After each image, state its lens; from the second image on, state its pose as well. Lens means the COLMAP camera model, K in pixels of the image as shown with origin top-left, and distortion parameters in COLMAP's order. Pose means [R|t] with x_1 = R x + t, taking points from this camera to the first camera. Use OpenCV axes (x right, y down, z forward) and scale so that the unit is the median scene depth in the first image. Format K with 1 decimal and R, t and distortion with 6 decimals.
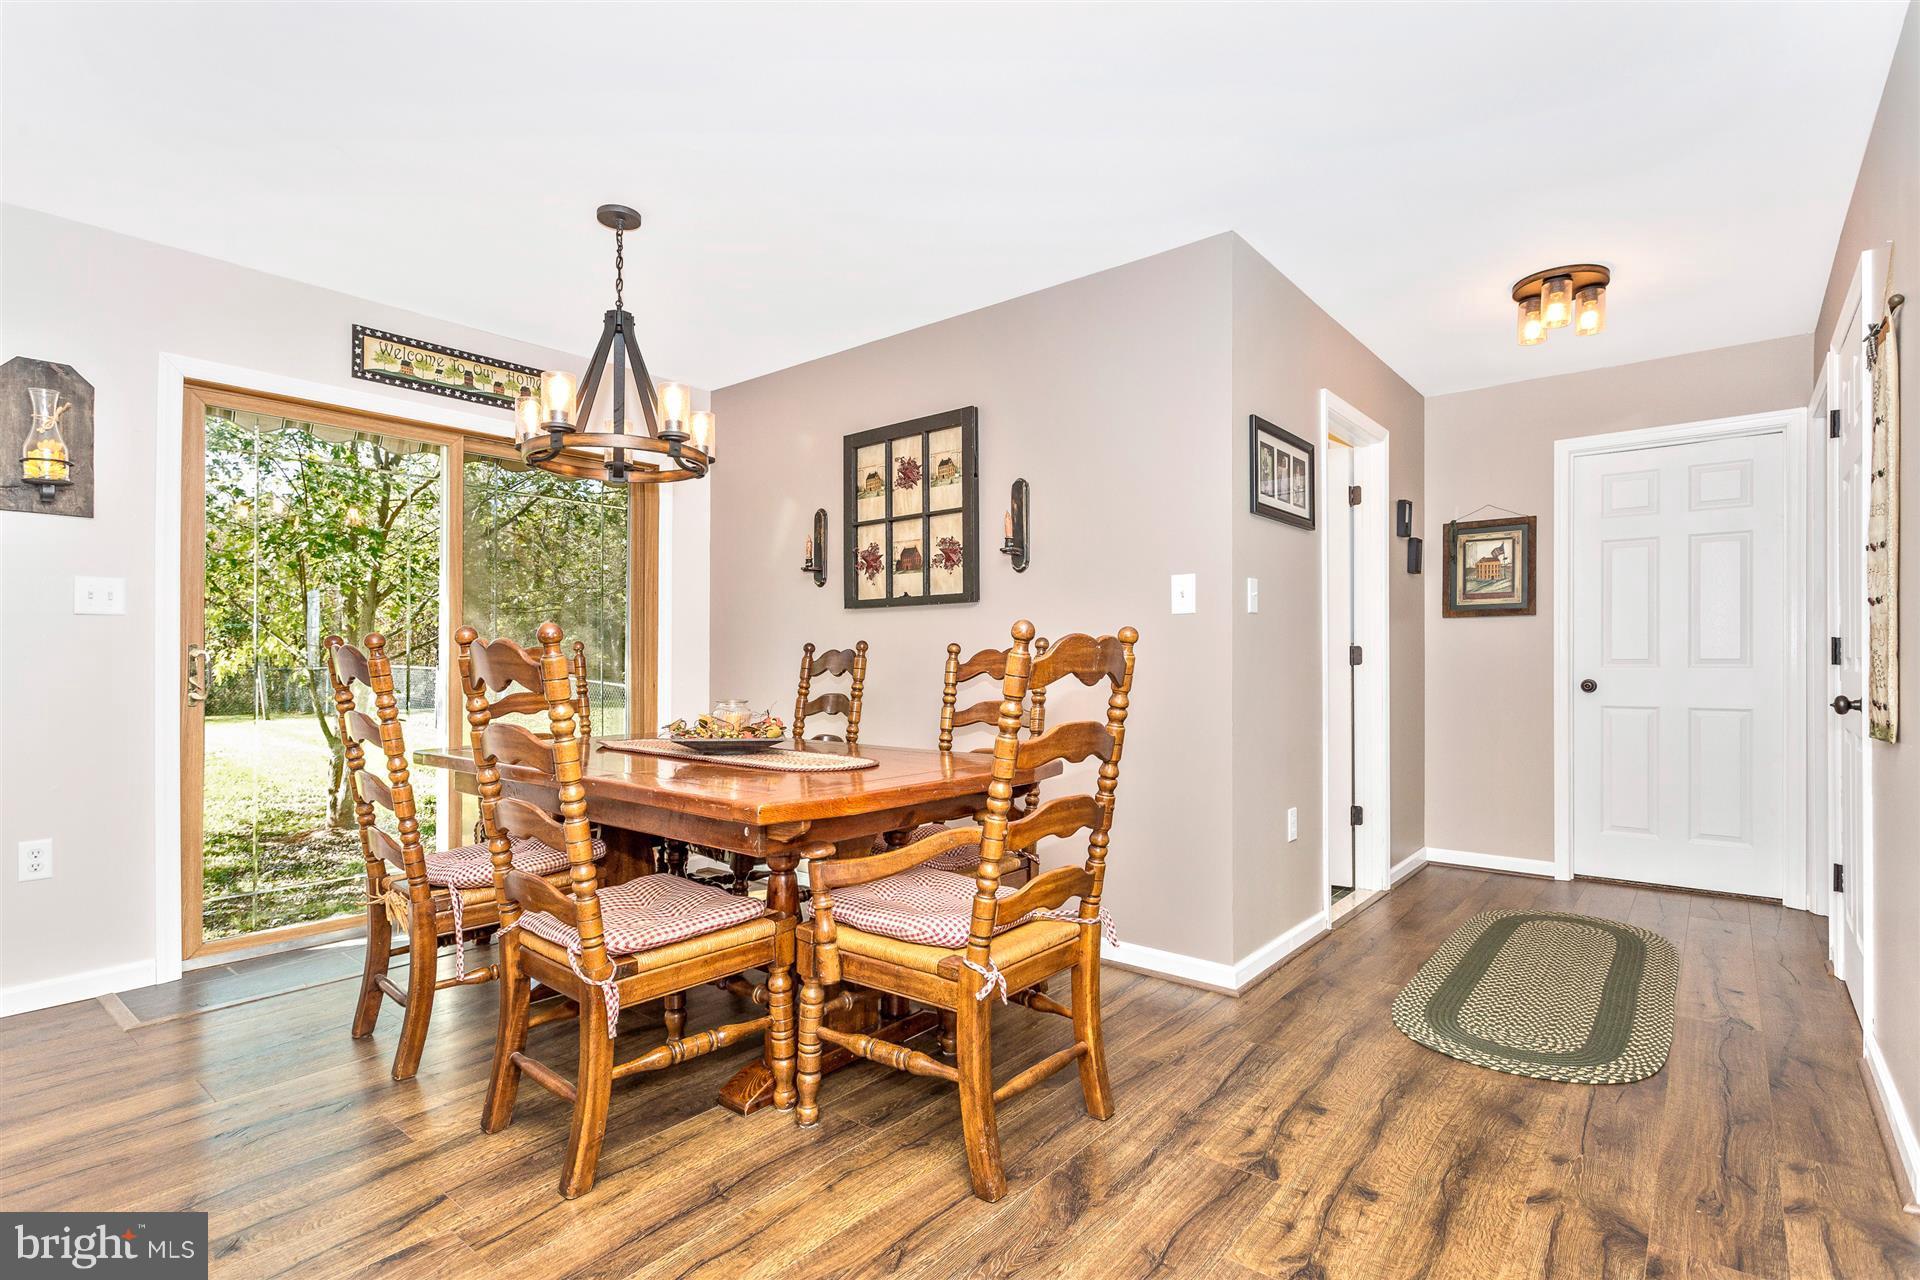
lens RADIAL K [[919.1, 0, 961.0], [0, 919.1, 652.2], [0, 0, 1]] dist [0.002225, 0.000263]
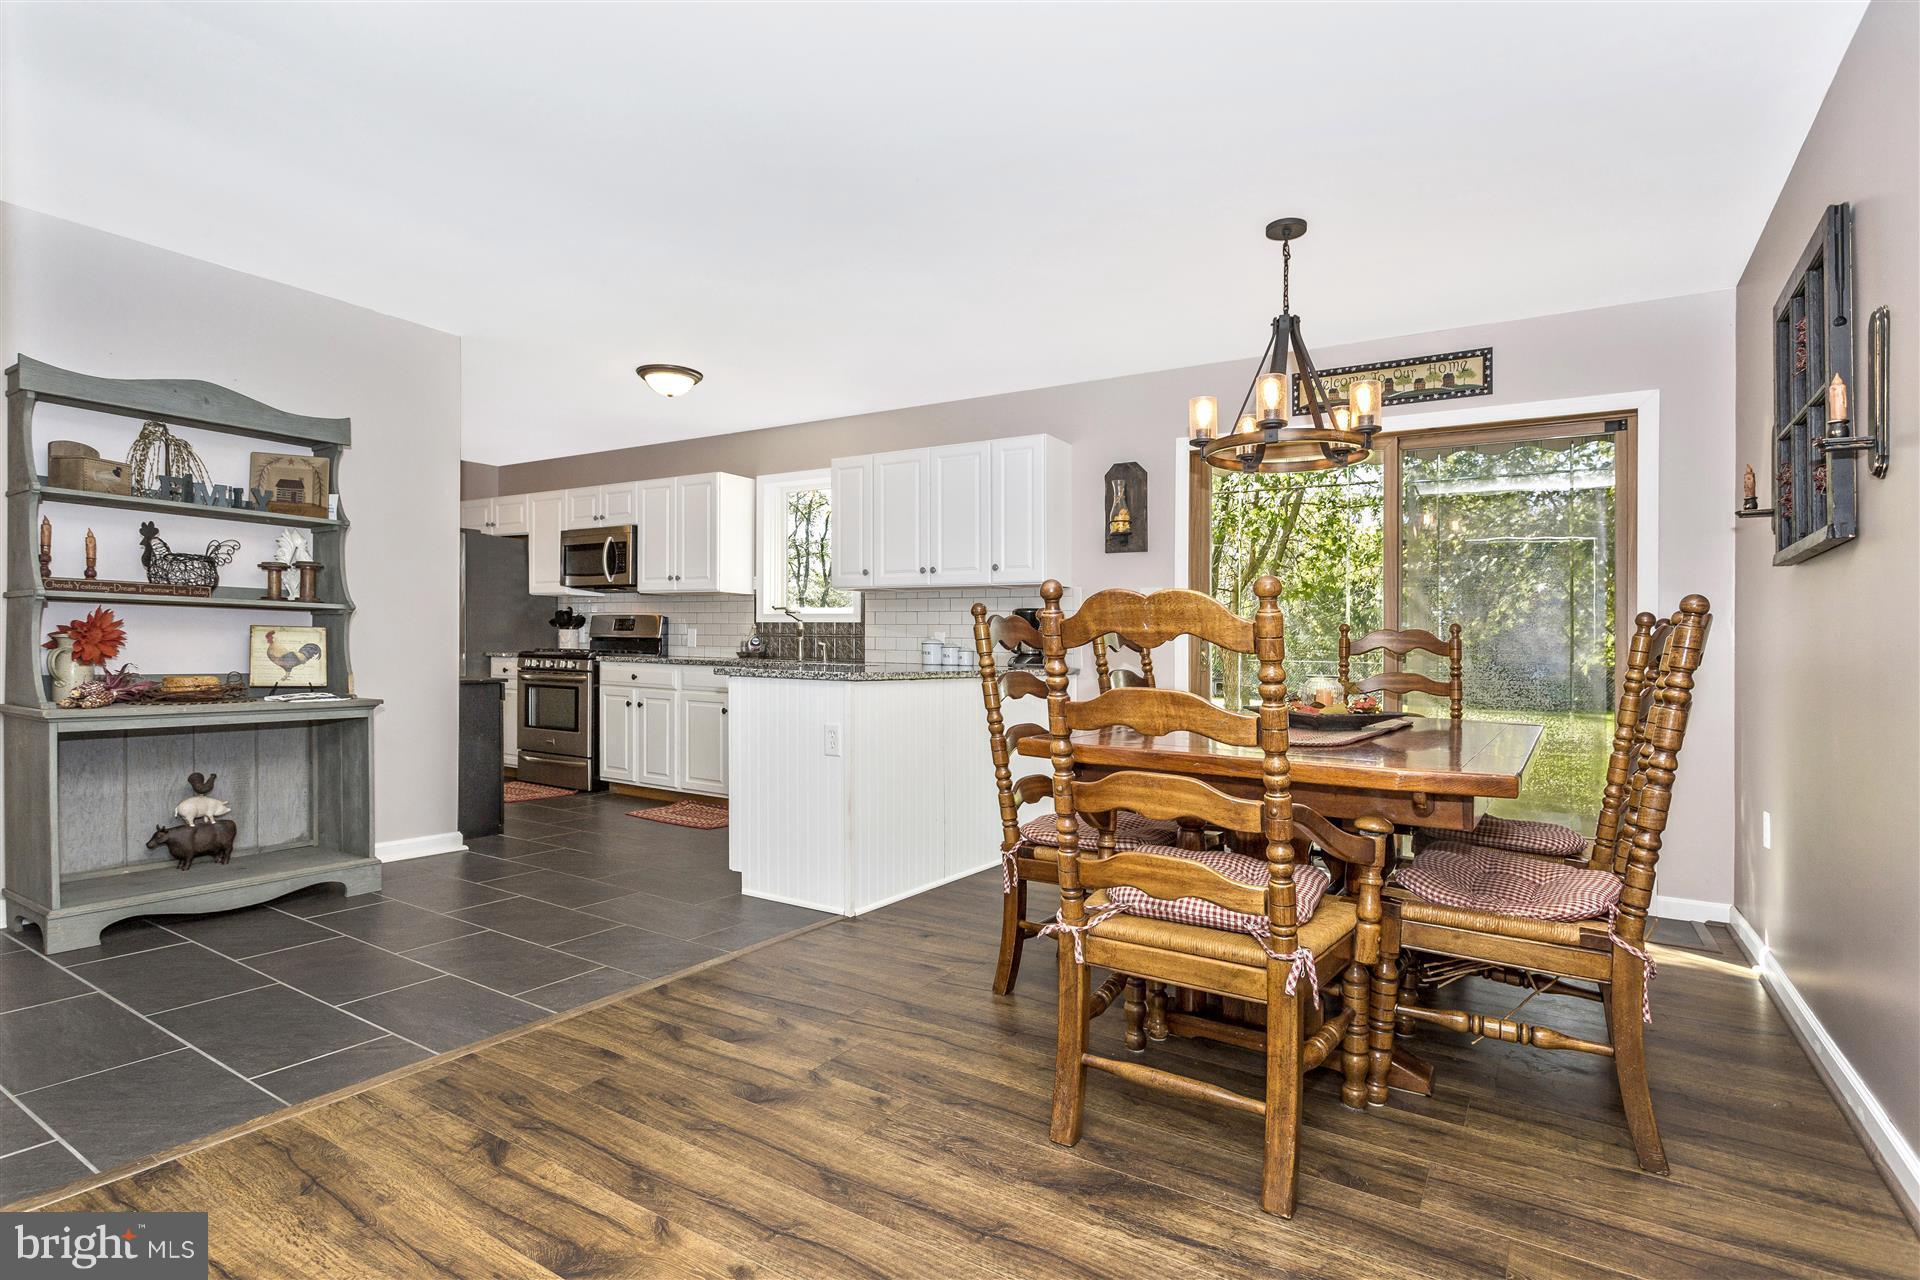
lens RADIAL K [[919.1, 0, 961.0], [0, 919.1, 652.2], [0, 0, 1]] dist [0.002225, 0.000263]
pose [[0.144338, 0.010514, -0.989473, 0.535255], [-0.009355, 0.999913, 0.009260, 0.017298], [0.989484, 0.007920, 0.144424, 0.378715]]
